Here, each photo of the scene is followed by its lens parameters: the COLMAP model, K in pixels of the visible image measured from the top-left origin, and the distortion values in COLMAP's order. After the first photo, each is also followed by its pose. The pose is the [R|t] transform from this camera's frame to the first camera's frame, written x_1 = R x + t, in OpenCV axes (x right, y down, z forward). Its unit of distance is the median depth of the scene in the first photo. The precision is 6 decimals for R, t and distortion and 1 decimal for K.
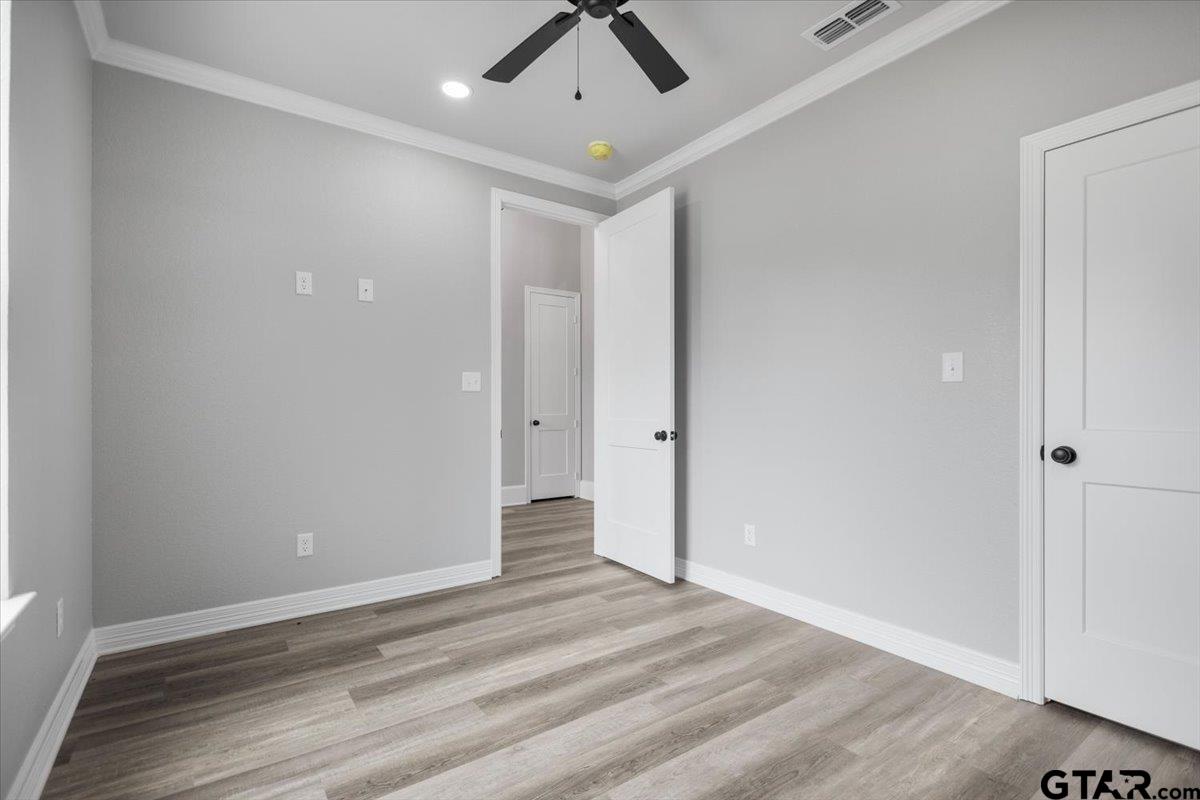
lens RADIAL K [[556.5, 0, 591.4], [0, 556.5, 403.5], [0, 0, 1]] dist [0.007724, -0.000635]
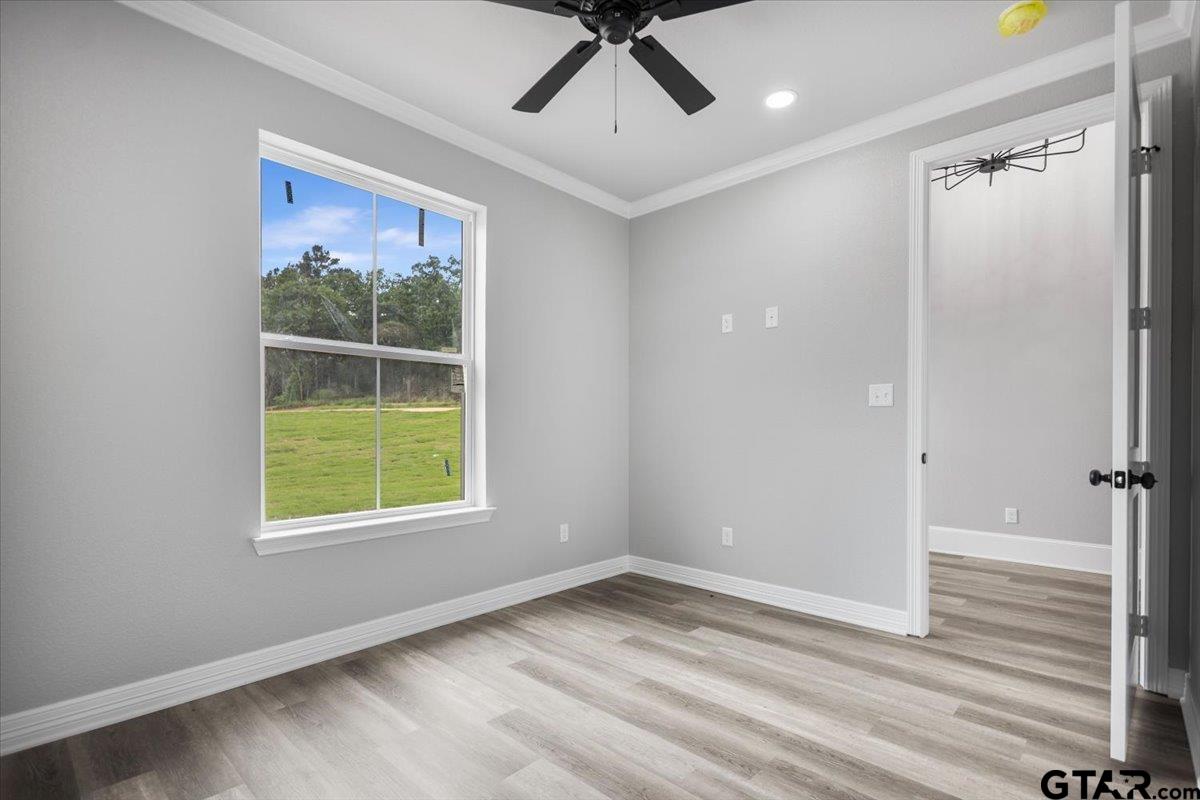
lens RADIAL K [[556.5, 0, 604.8], [0, 556.5, 432.2], [0, 0, 1]] dist [0.007724, -0.000635]
pose [[0.217691, 0.010147, -0.975965, 0.768436], [0.004151, 0.999927, 0.011322, 0.008805], [0.976009, -0.006516, 0.217633, 0.580257]]
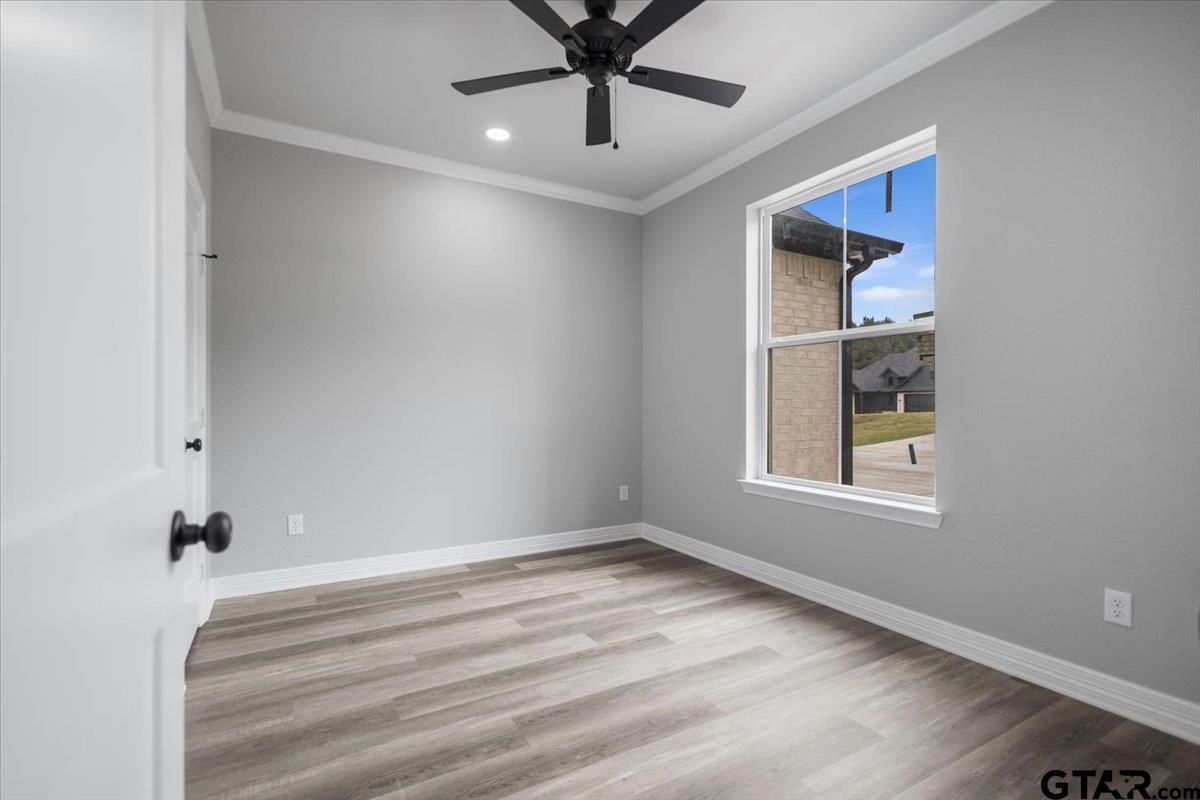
lens RADIAL K [[556.5, 0, 600.5], [0, 556.5, 409.3], [0, 0, 1]] dist [0.007724, -0.000635]
pose [[-0.996687, -0.002053, 0.081309, -0.067298], [-0.001597, 0.999983, 0.005673, 0.009317], [-0.081320, 0.005524, -0.996673, 1.693861]]
